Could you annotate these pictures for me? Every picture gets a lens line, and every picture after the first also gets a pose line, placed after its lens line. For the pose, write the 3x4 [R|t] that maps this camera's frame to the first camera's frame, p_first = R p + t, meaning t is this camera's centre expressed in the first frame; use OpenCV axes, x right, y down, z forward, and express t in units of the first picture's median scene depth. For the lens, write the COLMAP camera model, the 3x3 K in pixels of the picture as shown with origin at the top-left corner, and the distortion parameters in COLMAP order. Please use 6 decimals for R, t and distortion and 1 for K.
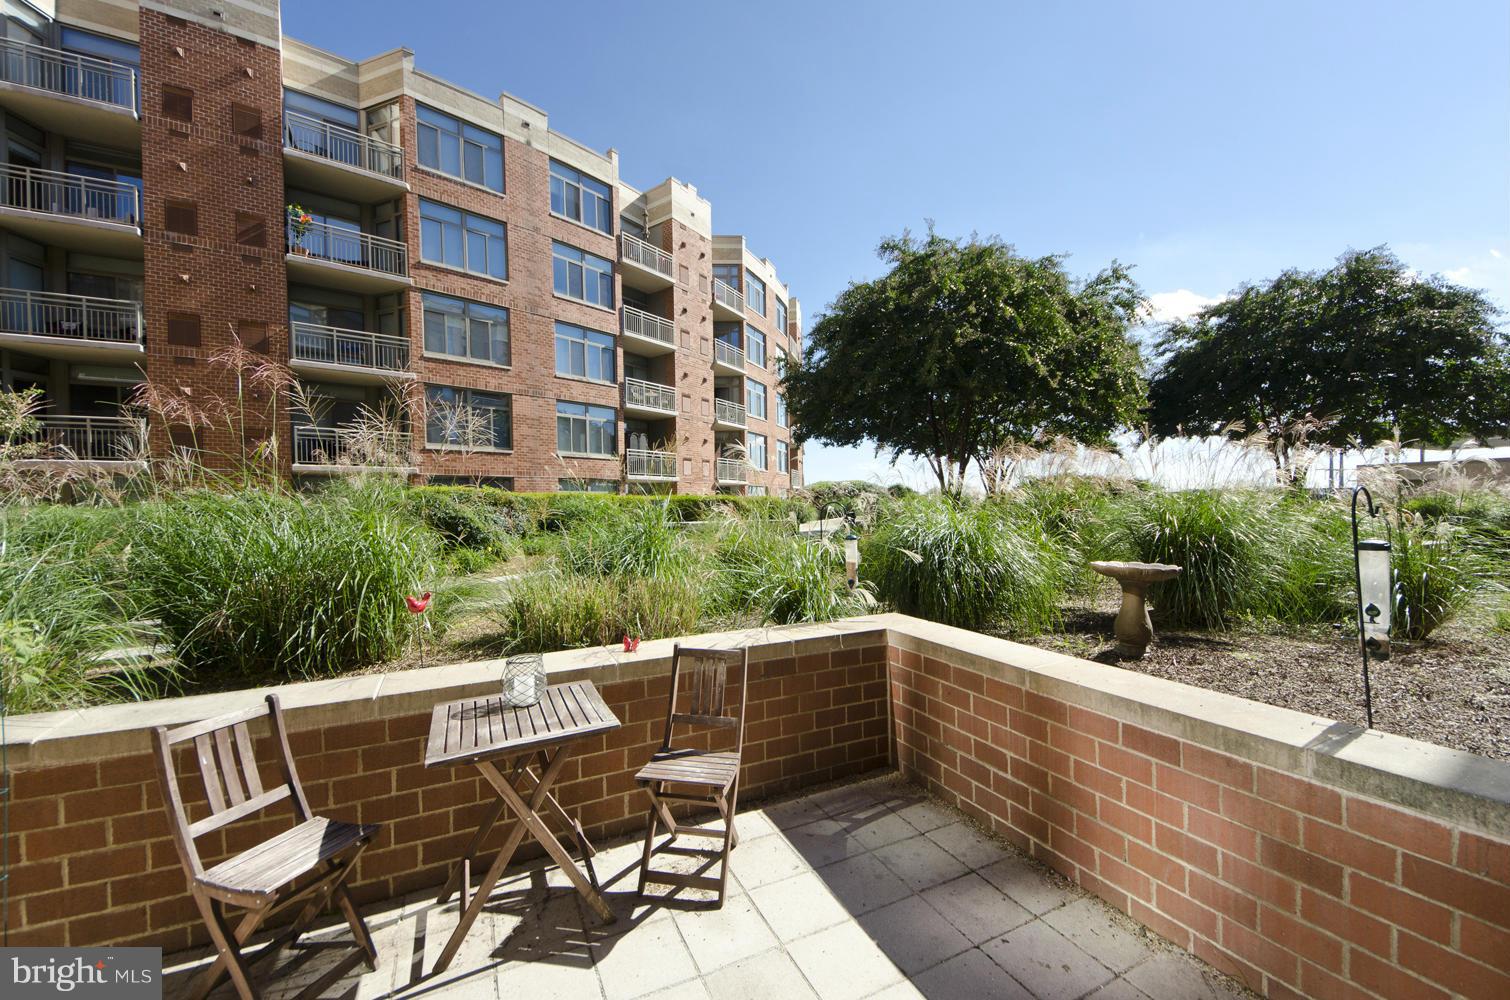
lens RADIAL K [[582.8, 0, 767.5], [0, 582.8, 517.0], [0, 0, 1]] dist [0.012555, -0.007593]
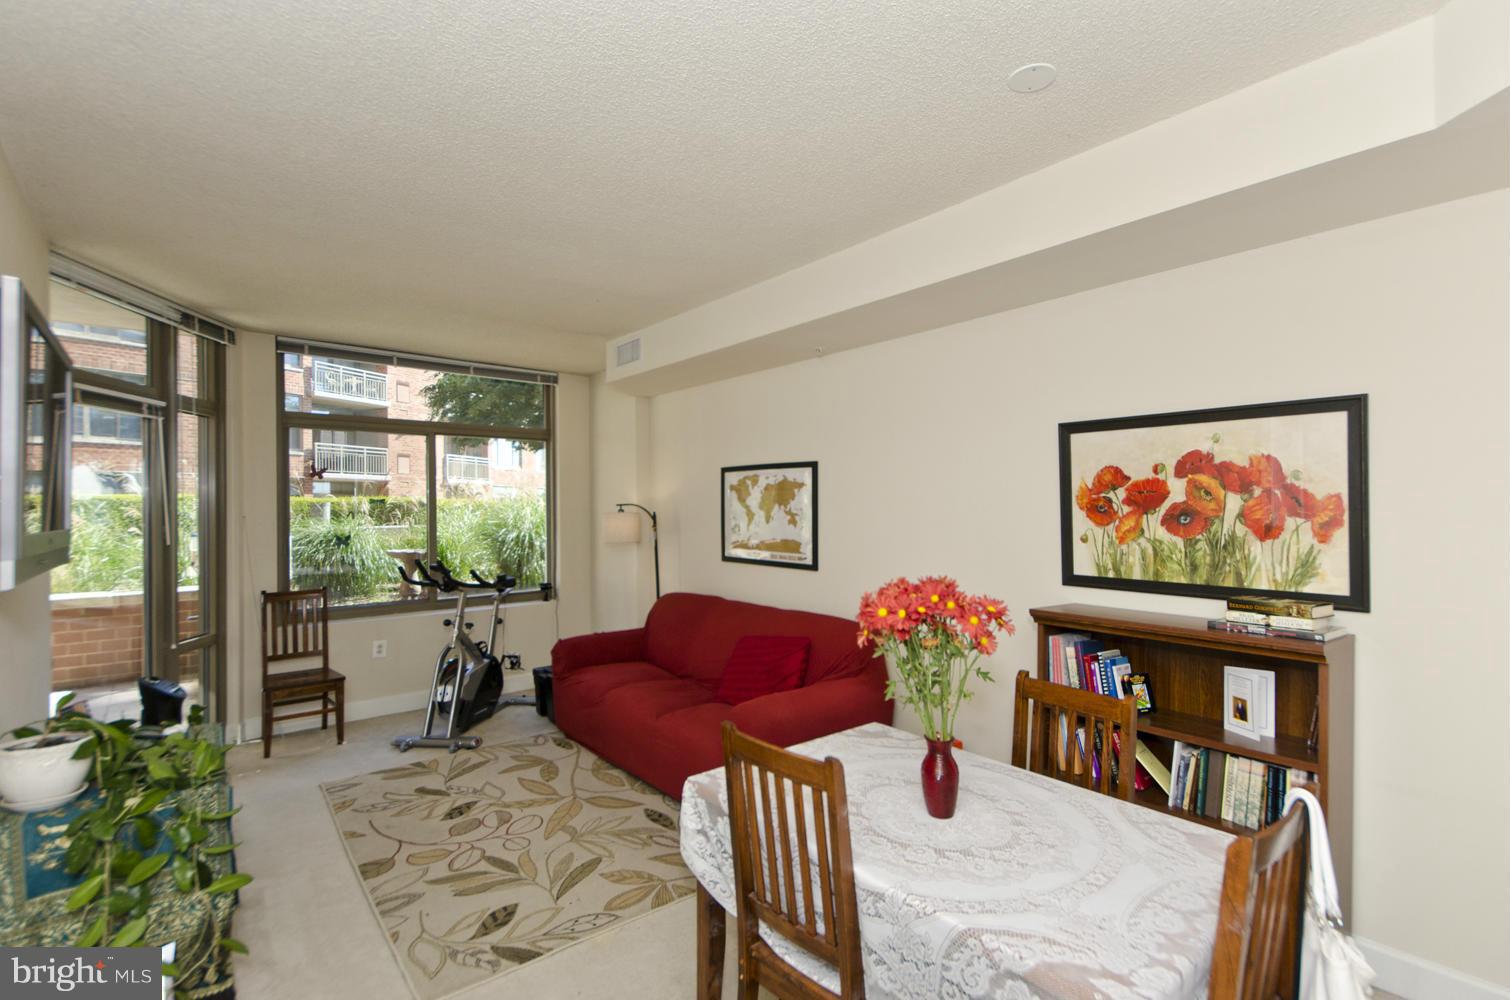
lens RADIAL K [[684.5, 0, 769.1], [0, 684.5, 510.4], [0, 0, 1]] dist [0.003410, -0.000469]
pose [[0.968348, 0.003200, 0.249585, 0.284289], [0.000398, 0.999897, -0.014364, -0.001446], [-0.249605, 0.014008, 0.968246, -0.286633]]
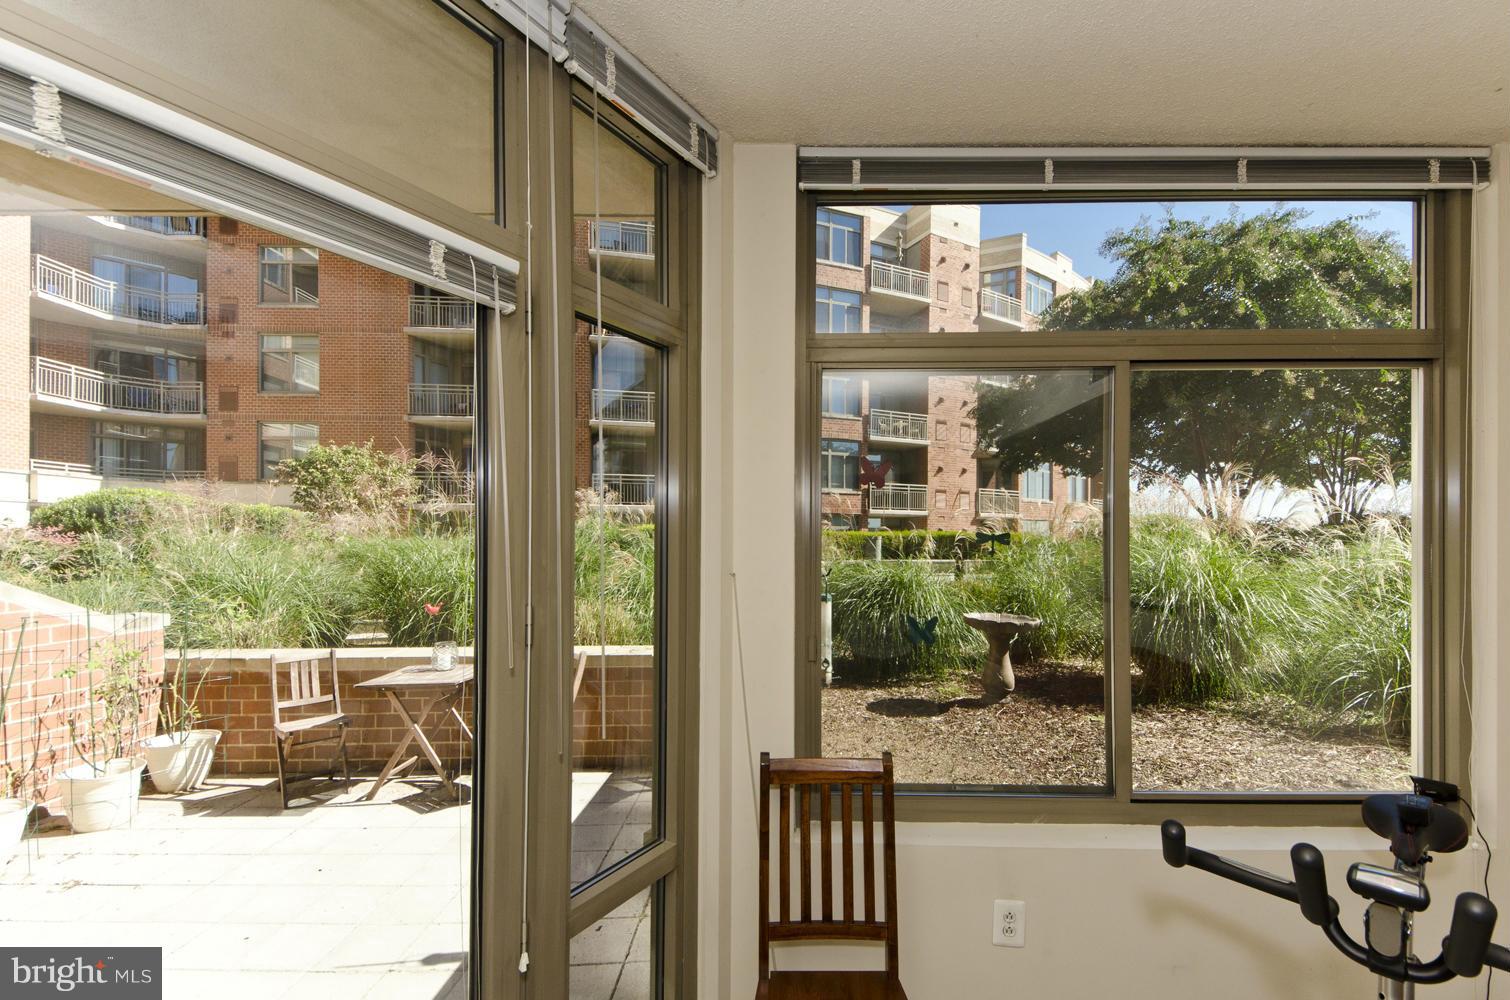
lens RADIAL K [[648.0, 0, 795.4], [0, 648.0, 540.0], [0, 0, 1]] dist [0.002747, -0.002219]
pose [[0.901822, 0.009820, -0.431995, 0.198679], [-0.017439, 0.999754, -0.013680, -0.008365], [0.431755, 0.019870, 0.901772, -0.040145]]
